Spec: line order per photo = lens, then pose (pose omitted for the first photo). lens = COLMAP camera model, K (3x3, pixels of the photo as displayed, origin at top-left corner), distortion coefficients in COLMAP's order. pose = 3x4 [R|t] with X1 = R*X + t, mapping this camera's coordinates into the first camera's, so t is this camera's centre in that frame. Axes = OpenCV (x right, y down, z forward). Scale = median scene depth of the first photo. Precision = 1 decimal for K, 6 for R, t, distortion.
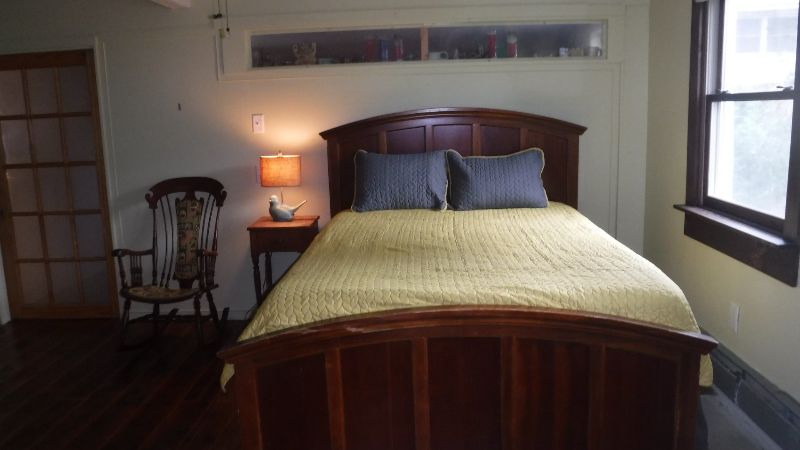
lens RADIAL K [[673.3, 0, 400.0], [0, 673.3, 225.0], [0, 0, 1]] dist [-0.065751, 0.016477]
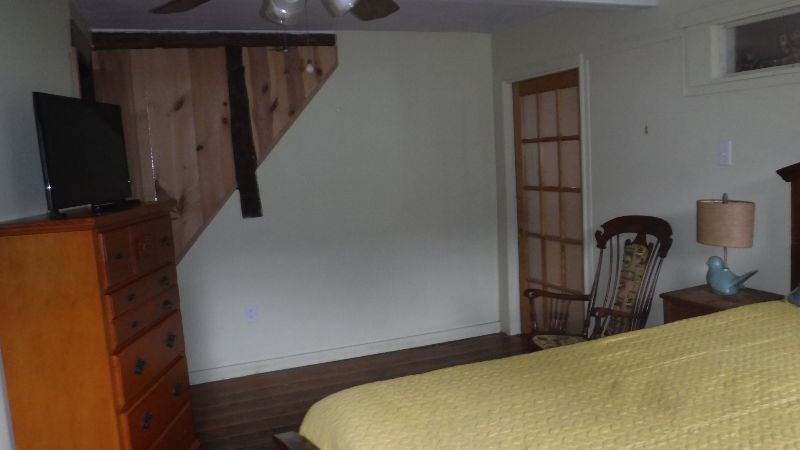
lens RADIAL K [[673.3, 0, 400.0], [0, 673.3, 225.0], [0, 0, 1]] dist [-0.065751, 0.016477]
pose [[0.418584, 0.108398, -0.901686, 0.295199], [-0.119495, 0.990793, 0.063638, -0.077778], [0.900282, 0.081109, 0.427684, 0.391937]]
